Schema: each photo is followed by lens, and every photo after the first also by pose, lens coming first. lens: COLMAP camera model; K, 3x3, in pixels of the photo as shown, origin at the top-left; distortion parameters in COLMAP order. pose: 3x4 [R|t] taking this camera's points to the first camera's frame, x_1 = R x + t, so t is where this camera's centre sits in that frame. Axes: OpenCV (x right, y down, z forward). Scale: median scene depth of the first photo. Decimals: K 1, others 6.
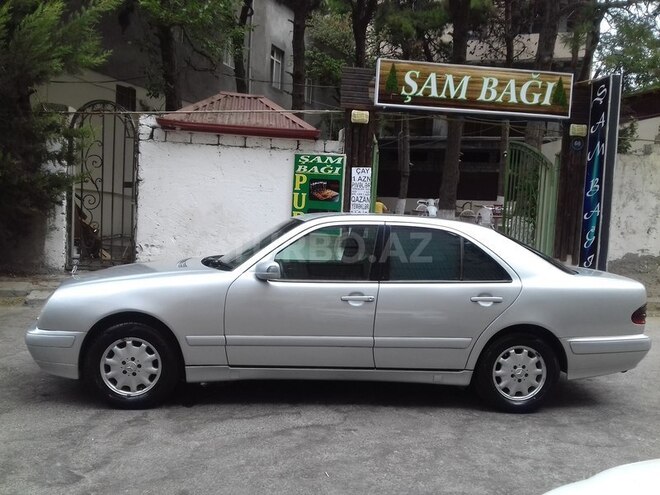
lens RADIAL K [[602.7, 0, 327.4], [0, 602.7, 253.3], [0, 0, 1]] dist [0.080901, -0.155487]
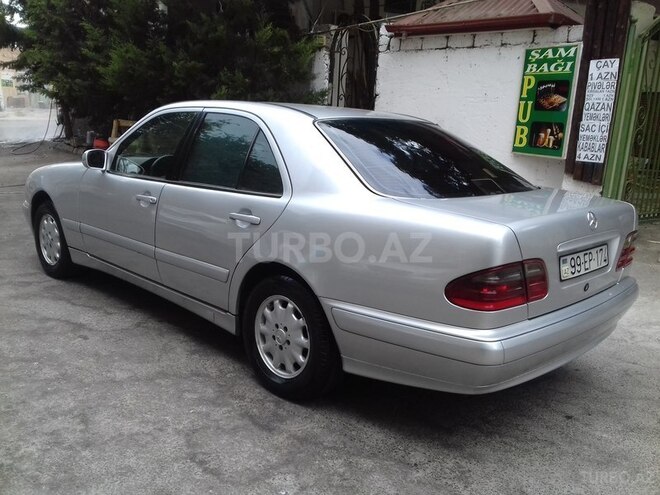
lens RADIAL K [[602.7, 0, 327.4], [0, 602.7, 253.3], [0, 0, 1]] dist [0.080901, -0.155487]
pose [[0.635976, 0.150092, -0.756973, 0.415047], [-0.077582, 0.988370, 0.130793, 0.009572], [0.767800, -0.024453, 0.640223, 0.312135]]
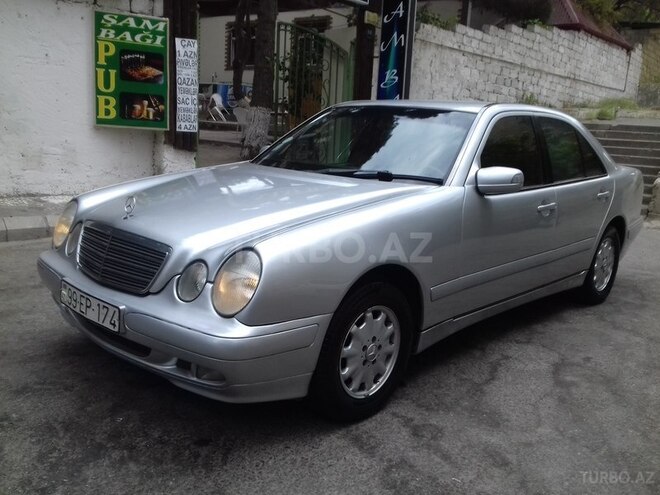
lens RADIAL K [[602.7, 0, 327.4], [0, 602.7, 253.3], [0, 0, 1]] dist [0.080901, -0.155487]
pose [[0.755794, -0.144349, 0.638701, -0.344194], [0.029927, 0.981995, 0.186521, -0.013198], [-0.654126, -0.121857, 0.746505, 0.272228]]
